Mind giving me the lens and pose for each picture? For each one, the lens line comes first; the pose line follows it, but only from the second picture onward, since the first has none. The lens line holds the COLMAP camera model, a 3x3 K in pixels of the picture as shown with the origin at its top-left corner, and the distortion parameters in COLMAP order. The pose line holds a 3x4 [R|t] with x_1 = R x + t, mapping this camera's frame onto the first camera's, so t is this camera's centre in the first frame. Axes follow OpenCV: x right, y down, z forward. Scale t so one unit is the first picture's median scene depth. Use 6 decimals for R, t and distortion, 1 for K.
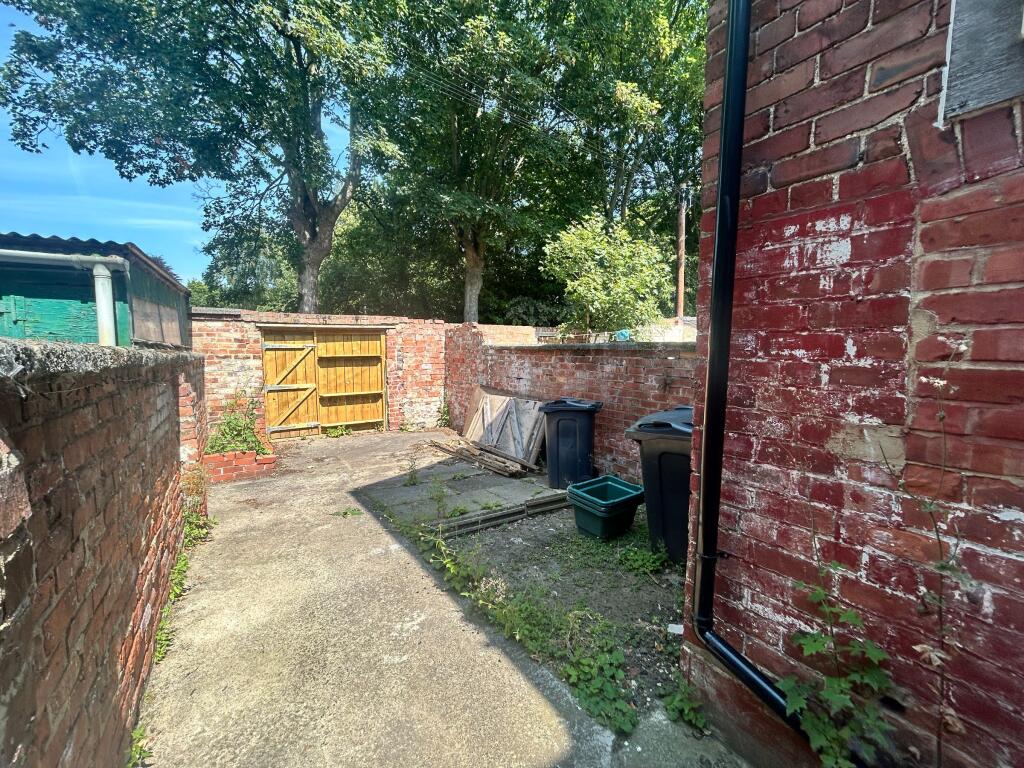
lens RADIAL K [[412.2, 0, 511.4], [0, 412.2, 384.3], [0, 0, 1]] dist [0.000413, 0.000582]
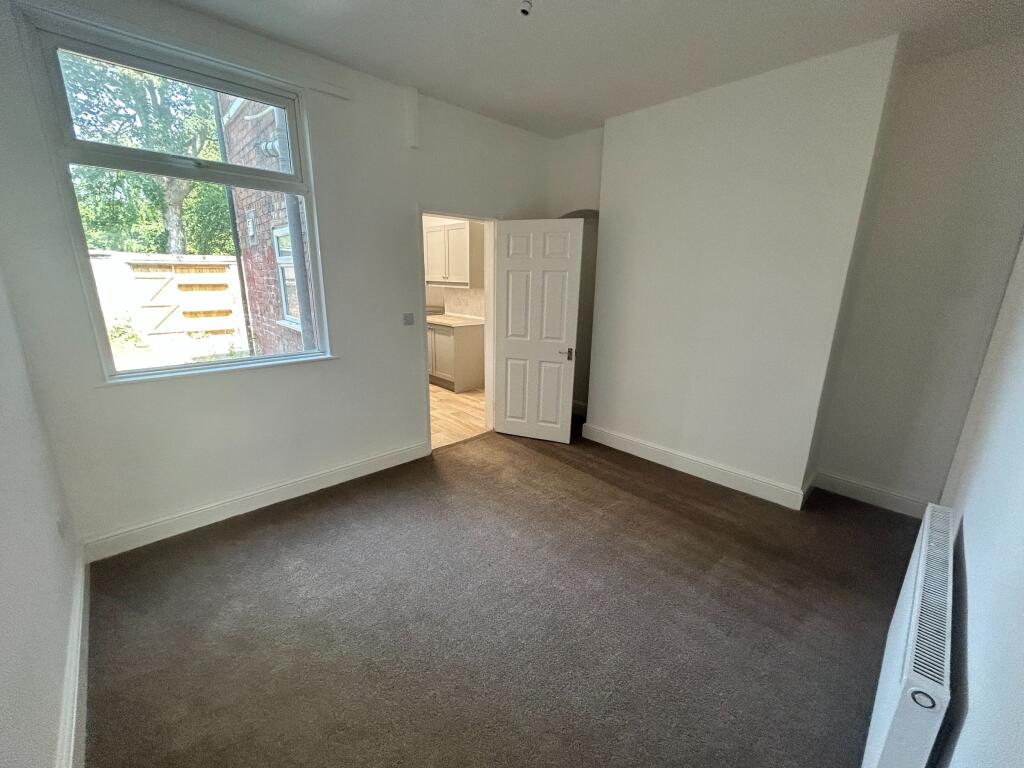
lens RADIAL K [[412.2, 0, 510.5], [0, 412.2, 384.8], [0, 0, 1]] dist [0.000413, 0.000582]
pose [[0.986386, -0.027398, 0.162147, 0.436772], [0.000374, 0.986395, 0.164394, 0.046685], [-0.164445, -0.162095, 0.972976, -0.660986]]
